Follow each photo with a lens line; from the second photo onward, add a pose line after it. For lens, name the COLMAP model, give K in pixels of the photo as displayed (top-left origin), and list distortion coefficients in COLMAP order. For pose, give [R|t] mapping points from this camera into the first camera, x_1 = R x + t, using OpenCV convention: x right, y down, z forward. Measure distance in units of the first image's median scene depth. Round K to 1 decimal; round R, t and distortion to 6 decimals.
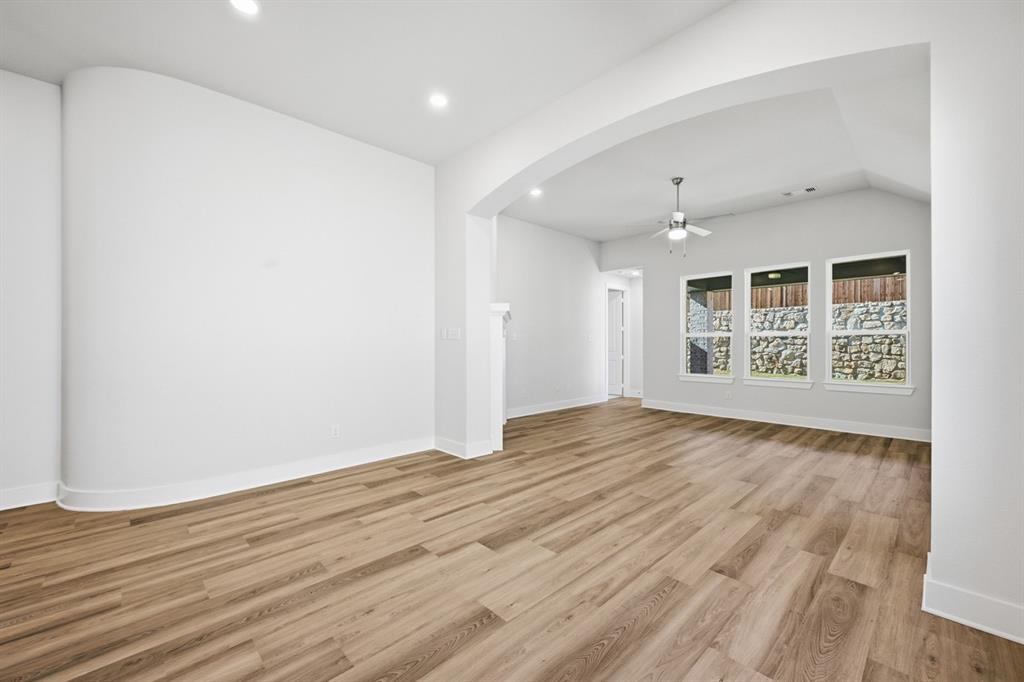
lens RADIAL K [[406.7, 0, 511.6], [0, 406.7, 342.0], [0, 0, 1]] dist [-0.003063, 0.000008]
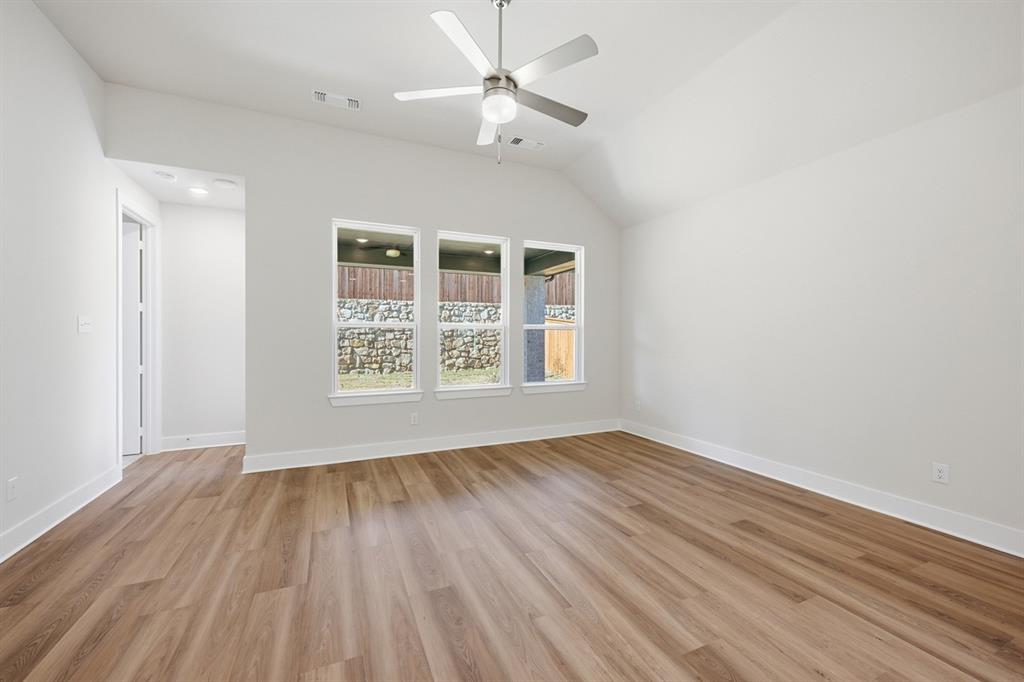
lens RADIAL K [[406.7, 0, 509.1], [0, 406.7, 337.5], [0, 0, 1]] dist [-0.003063, 0.000008]
pose [[0.340014, 0.002053, 0.940418, -0.012438], [0.000295, 0.999997, -0.002290, 0.002002], [-0.940420, 0.001056, 0.340013, 0.352507]]
